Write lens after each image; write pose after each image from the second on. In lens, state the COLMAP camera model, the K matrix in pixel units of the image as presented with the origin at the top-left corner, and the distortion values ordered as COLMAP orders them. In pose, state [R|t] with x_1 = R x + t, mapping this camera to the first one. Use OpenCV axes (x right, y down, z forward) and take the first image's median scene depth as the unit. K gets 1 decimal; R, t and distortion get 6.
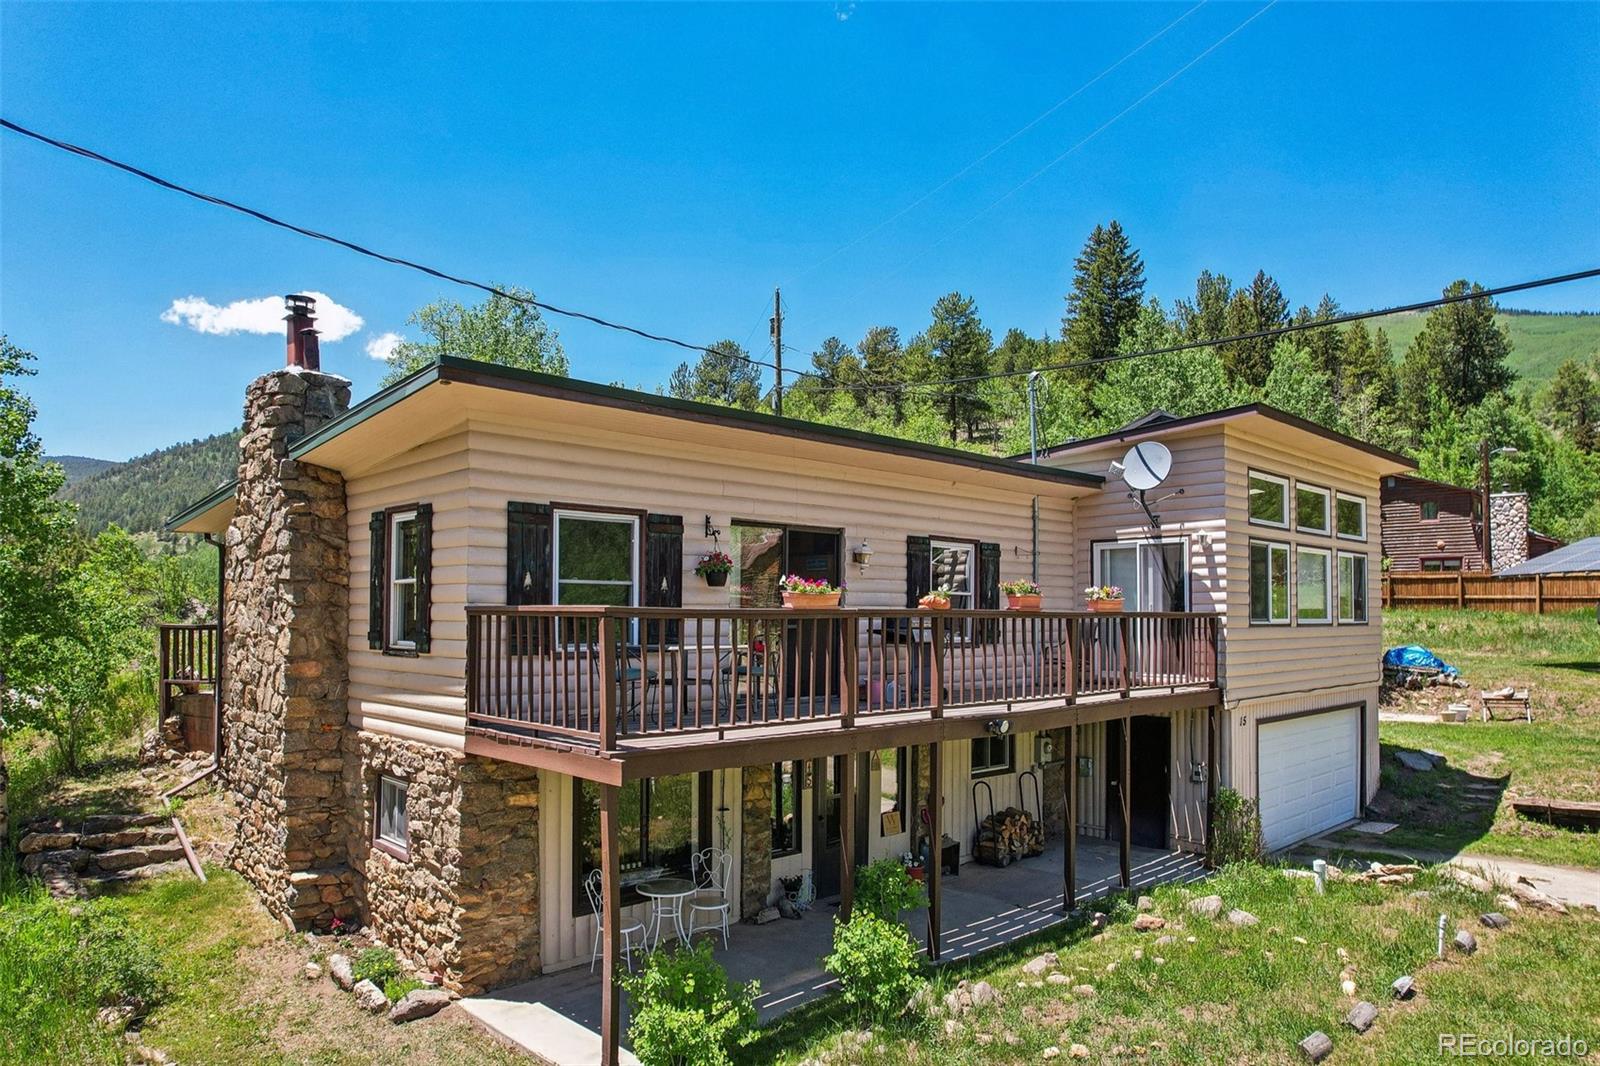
lens RADIAL K [[1057.2, 0, 802.1], [0, 1057.2, 594.6], [0, 0, 1]] dist [-0.107962, 0.111913]
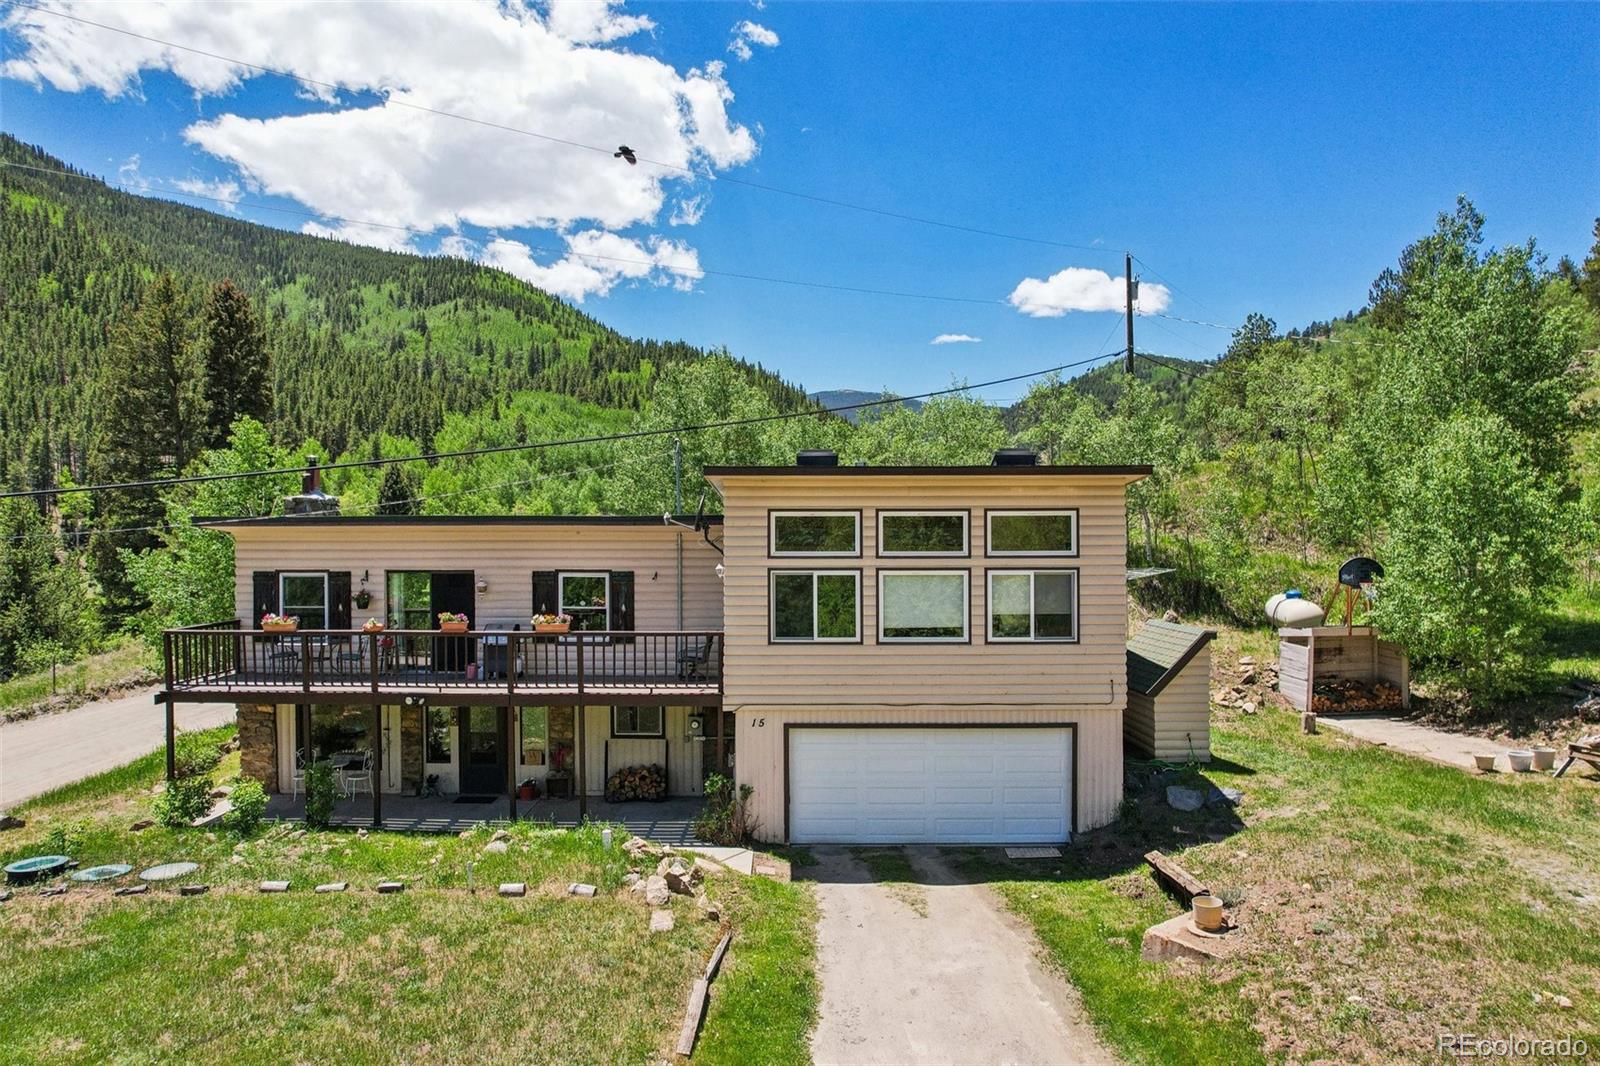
lens RADIAL K [[1027.6, 0, 794.3], [0, 1027.6, 541.0], [0, 0, 1]] dist [-0.078085, 0.059673]
pose [[0.708794, -0.001717, -0.705413, 1.717578], [0.018820, 0.999687, 0.016477, -0.142147], [0.705164, -0.024955, 0.708605, 0.266309]]
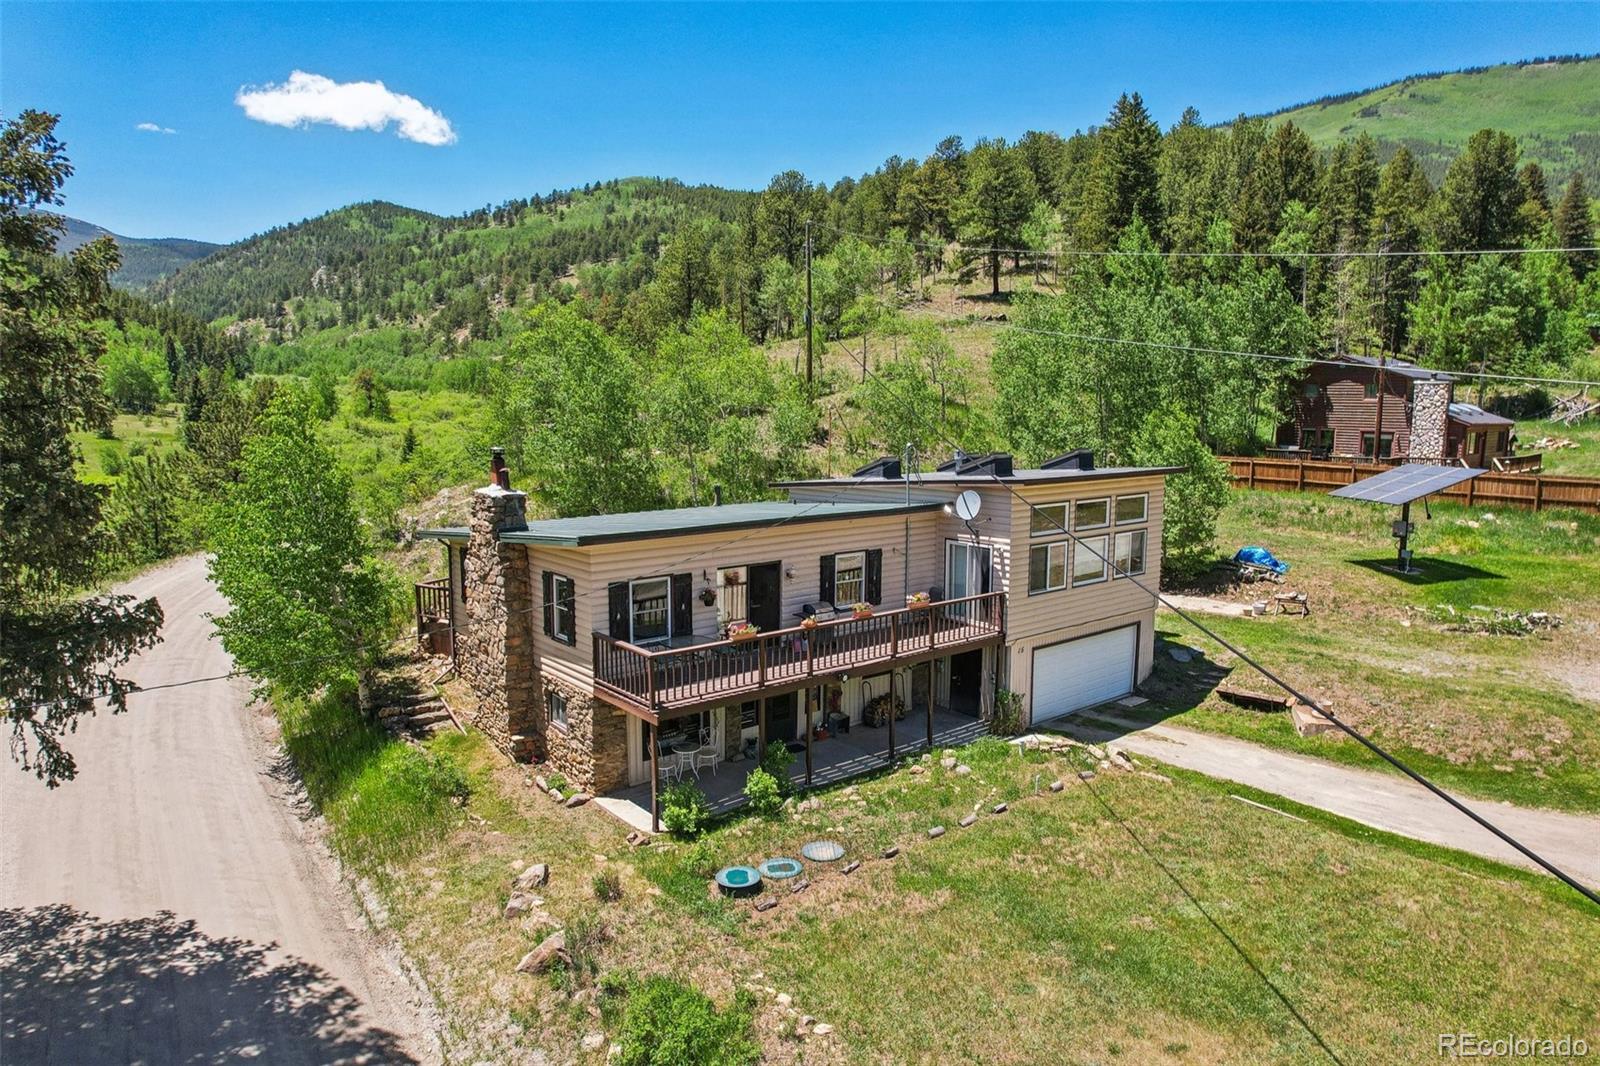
lens RADIAL K [[1027.6, 0, 794.3], [0, 1027.6, 541.0], [0, 0, 1]] dist [-0.078085, 0.059673]
pose [[0.996531, 0.011769, -0.082383, 0.245613], [0.001664, 0.986934, 0.161115, -0.450189], [0.083203, -0.160693, 0.983491, -0.923669]]
